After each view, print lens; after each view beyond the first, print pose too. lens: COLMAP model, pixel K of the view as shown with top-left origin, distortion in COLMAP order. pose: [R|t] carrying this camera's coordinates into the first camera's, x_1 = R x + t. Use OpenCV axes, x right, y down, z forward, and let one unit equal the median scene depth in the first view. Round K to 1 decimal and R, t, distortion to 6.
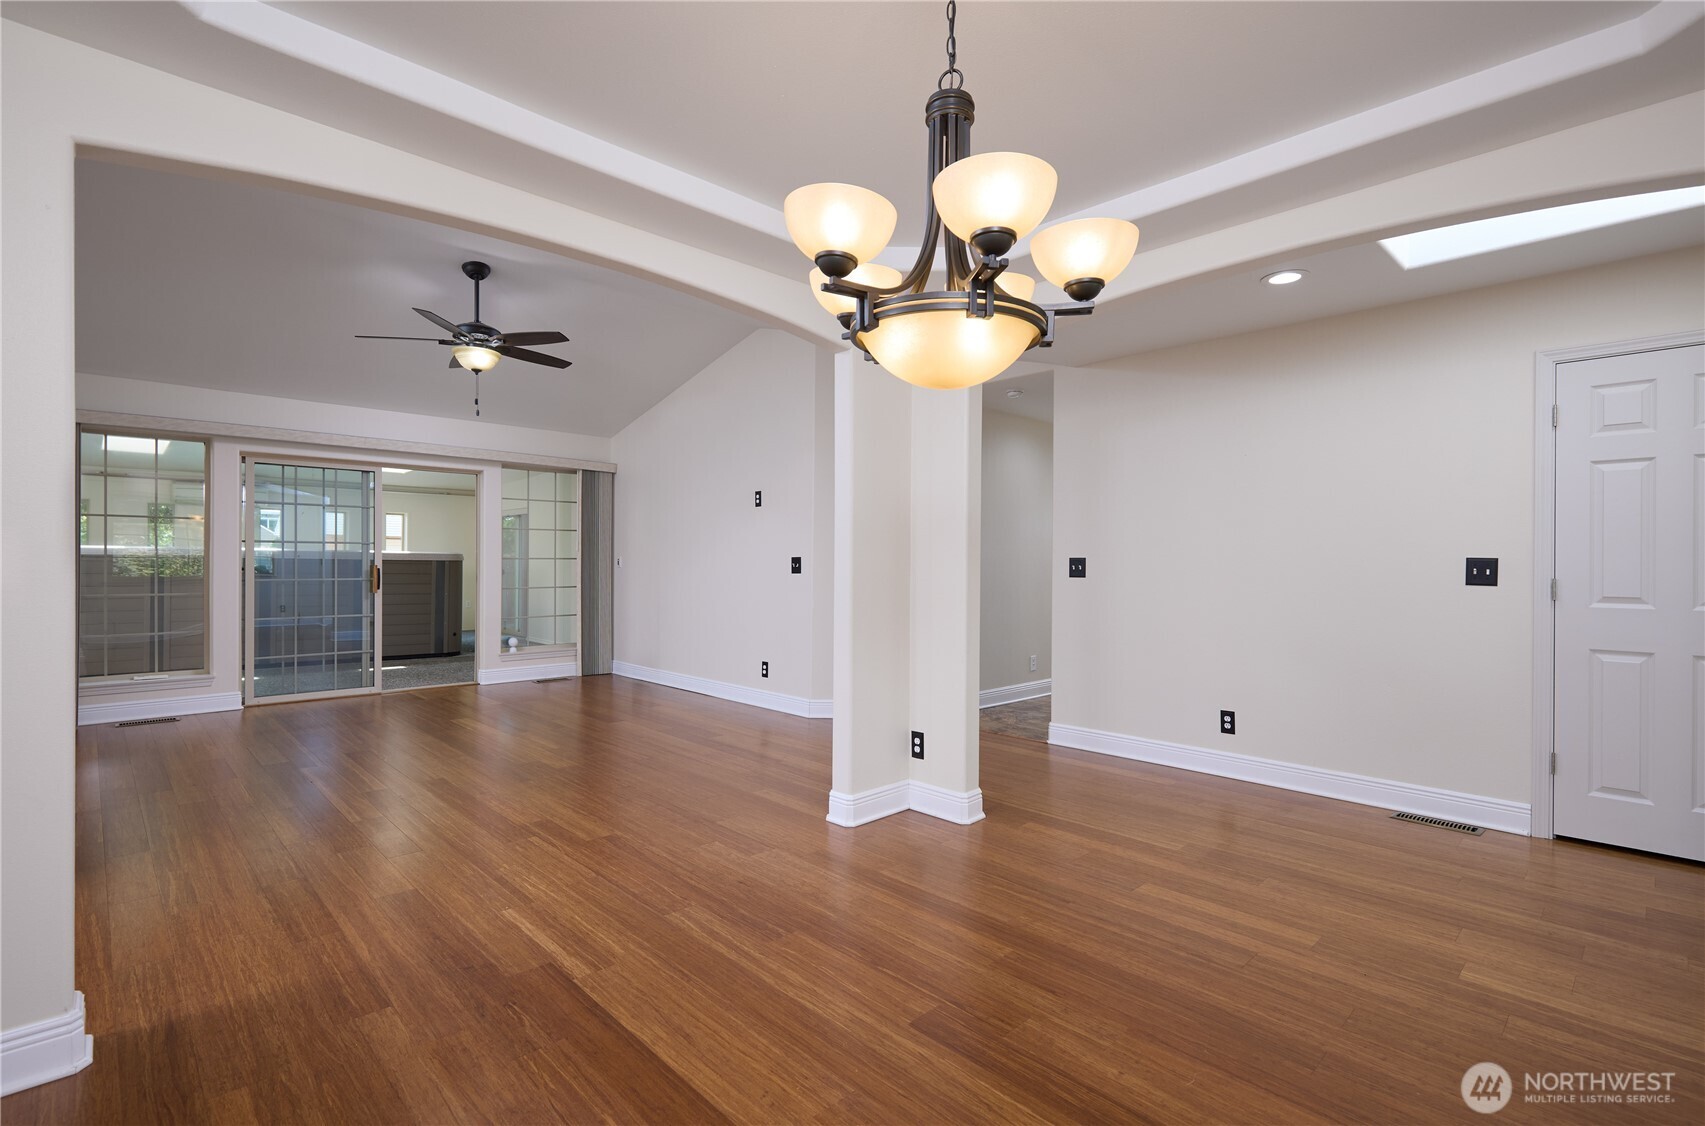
lens RADIAL K [[796.1, 0, 852.5], [0, 796.1, 563.0], [0, 0, 1]] dist [0.000197, -0.000490]
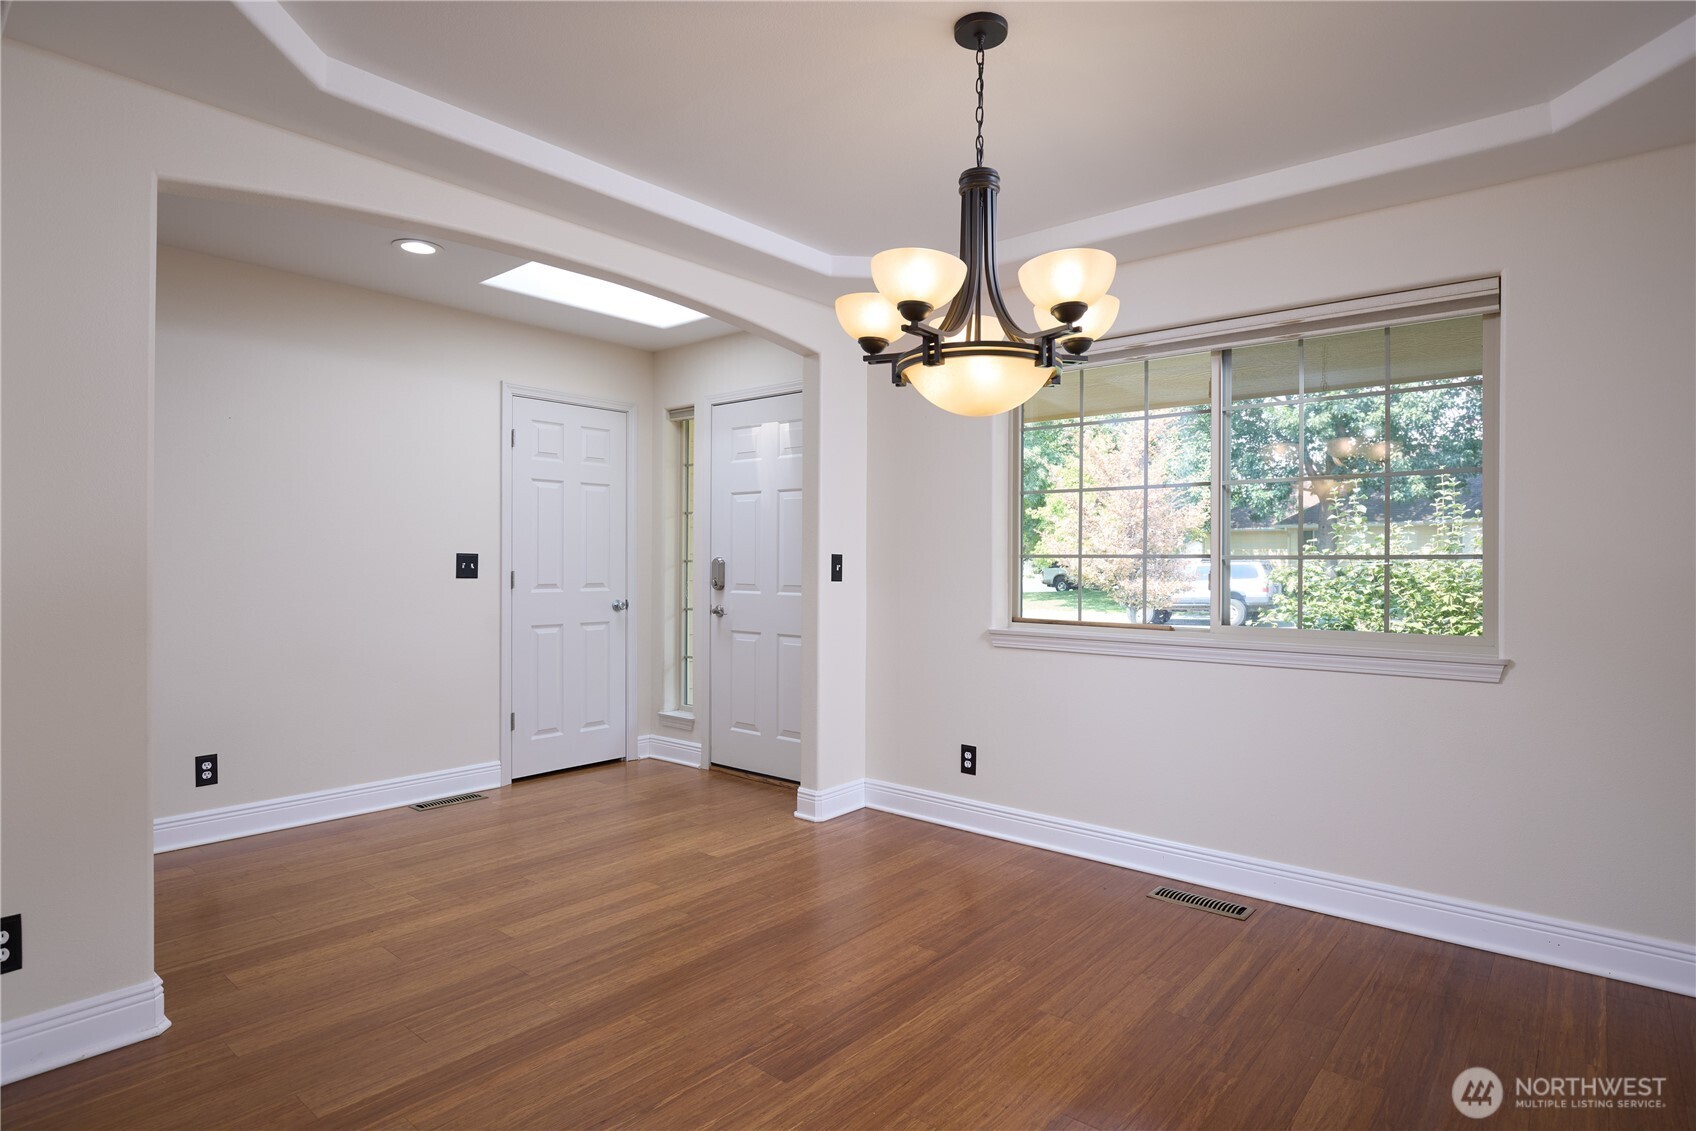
lens RADIAL K [[897.7, 0, 873.5], [0, 897.7, 581.3], [0, 0, 1]] dist [-0.028627, 0.000306]
pose [[-0.109210, -0.032234, 0.993496, -0.560139], [-0.001019, 0.999477, 0.032316, -0.009359], [-0.994018, 0.002517, -0.109186, 0.619149]]
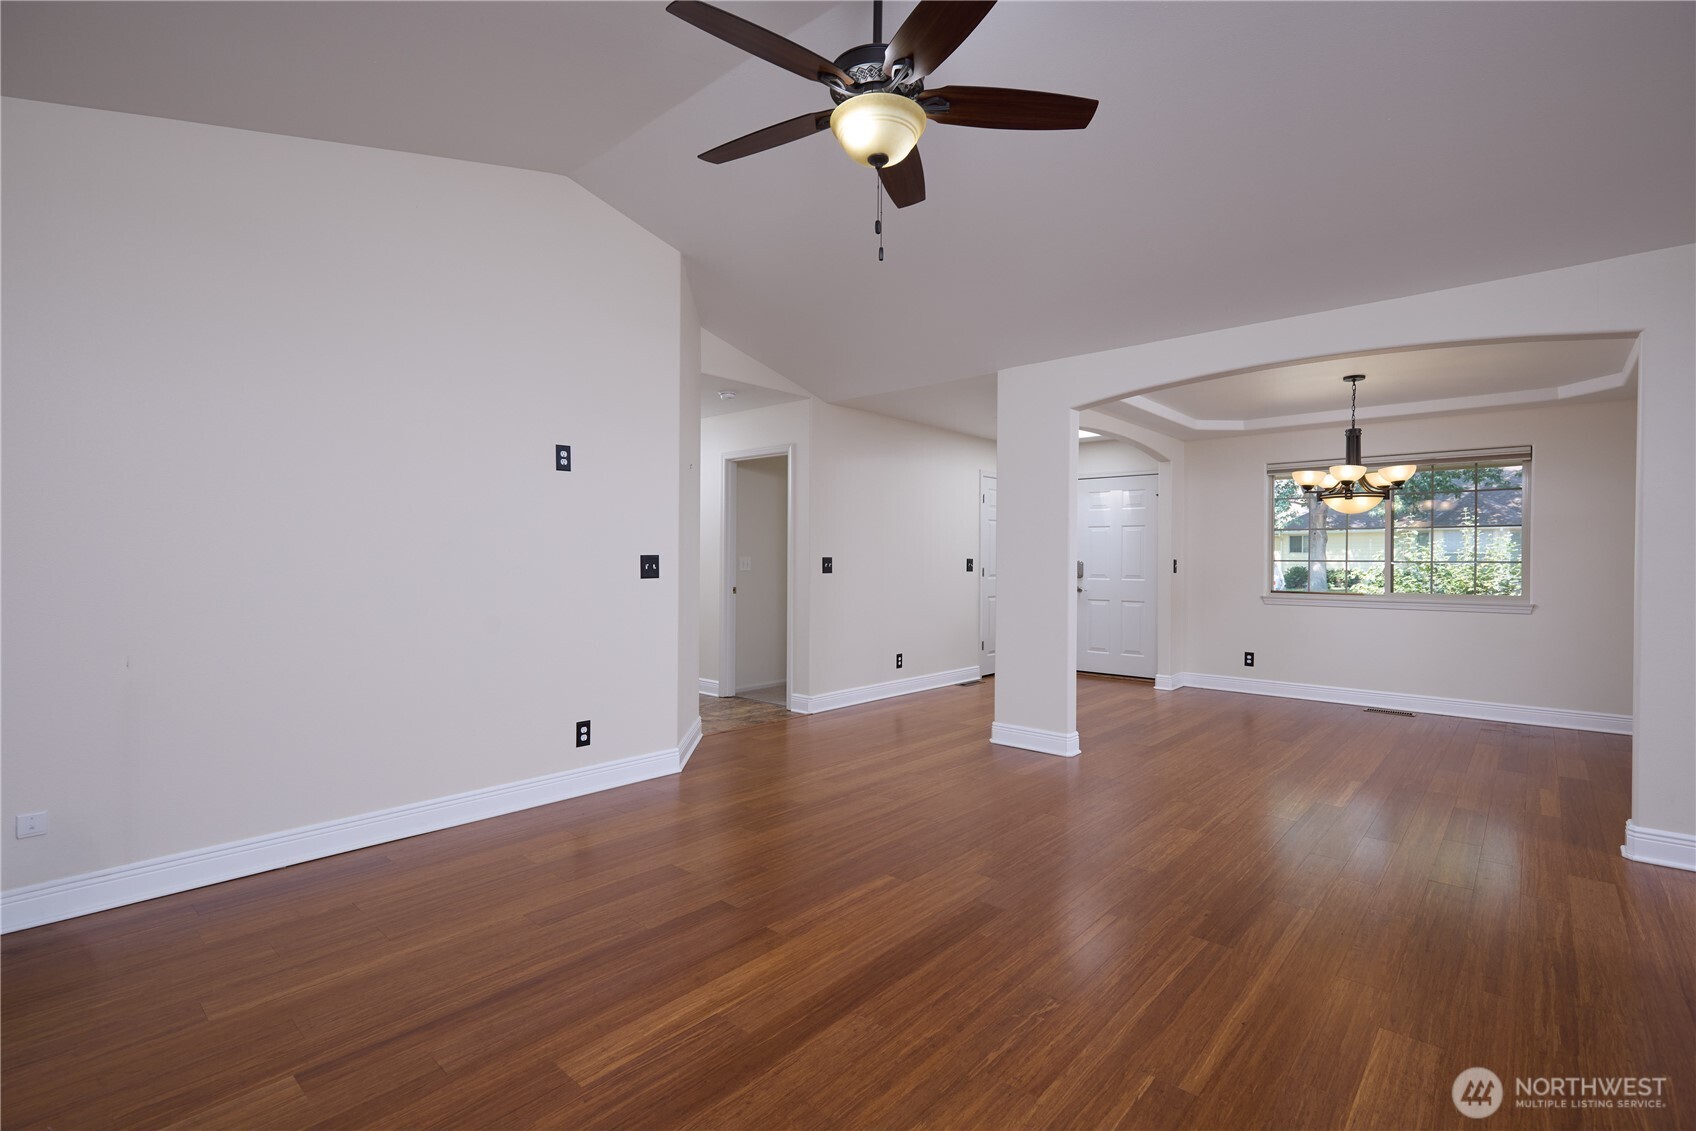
lens RADIAL K [[772.5, 0, 865.8], [0, 772.5, 567.6], [0, 0, 1]] dist [0.001997, 0.000291]
pose [[-0.084847, -0.015487, 0.996274, -1.413186], [-0.002178, 0.999880, 0.015358, -0.014767], [-0.996392, -0.000867, -0.084871, 1.591011]]
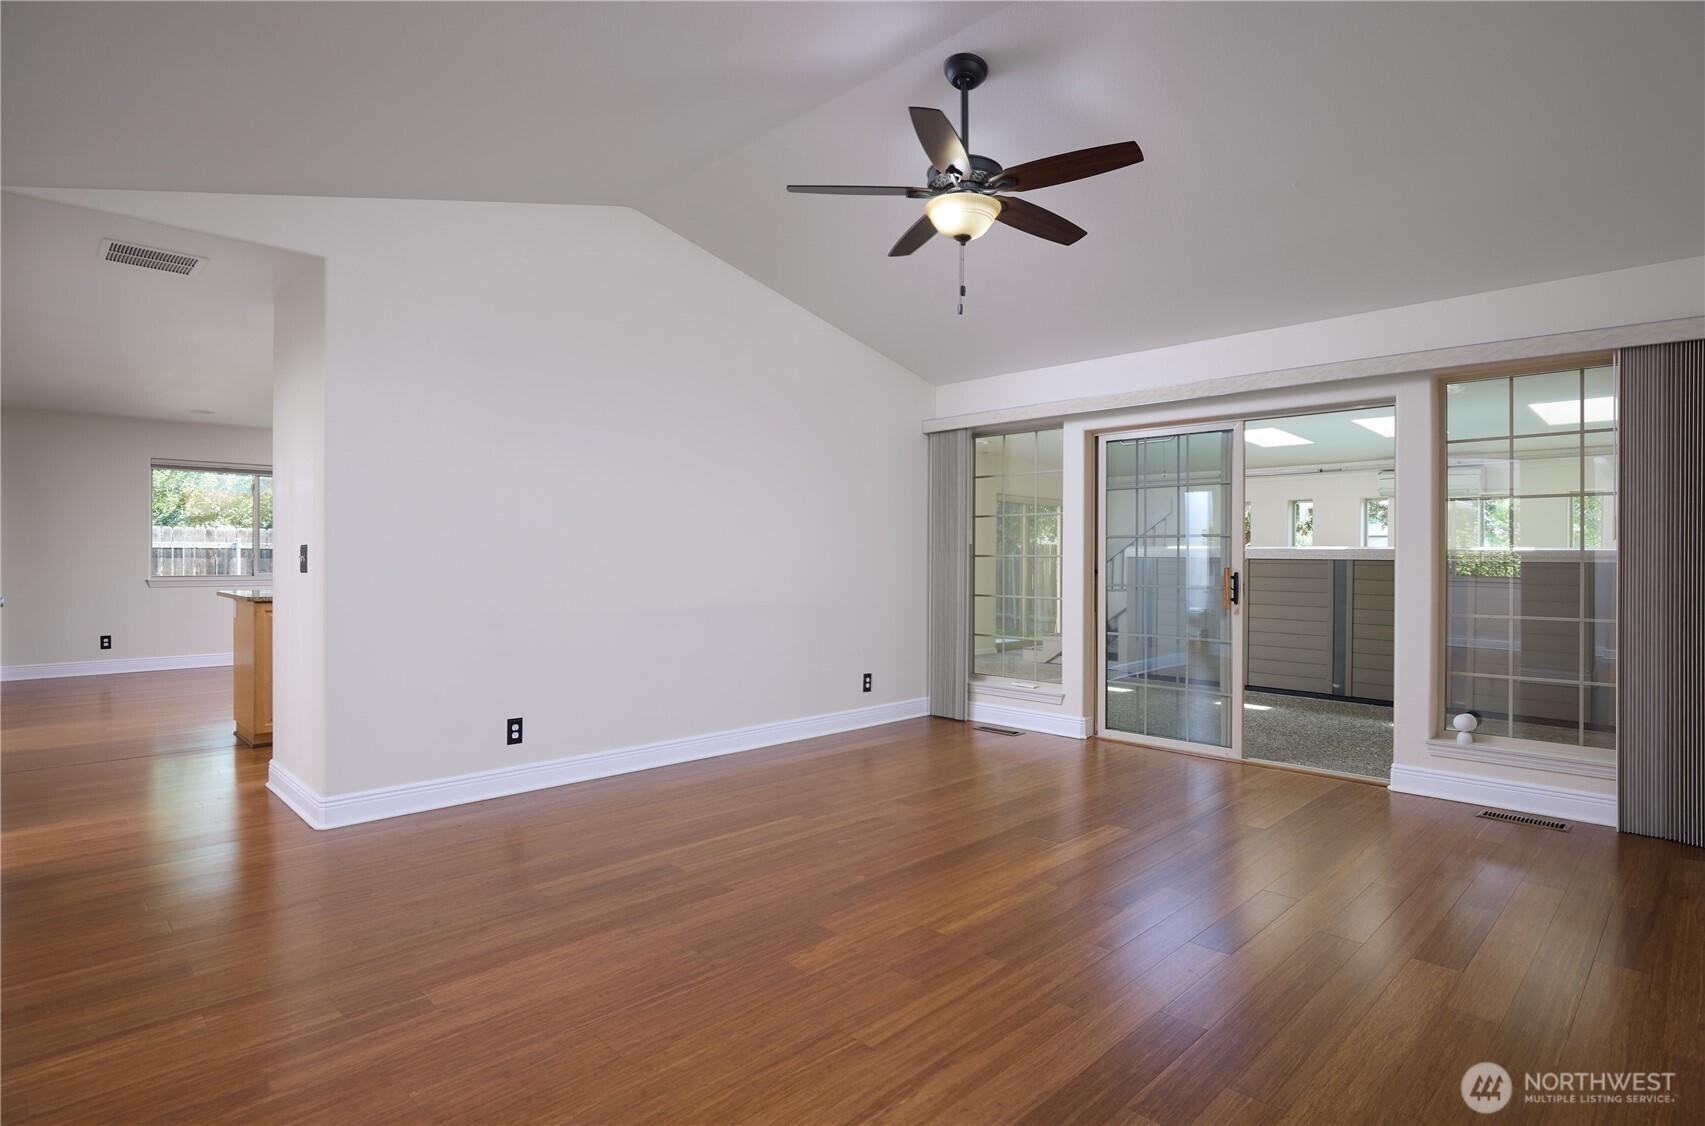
lens RADIAL K [[880.3, 0, 883.2], [0, 880.3, 559.0], [0, 0, 1]] dist [-0.017143, -0.000577]
pose [[0.025942, -0.003378, -0.999658, 0.268094], [-0.007405, 0.999966, -0.003571, 0.000457], [0.999636, 0.007495, 0.025916, 1.409940]]
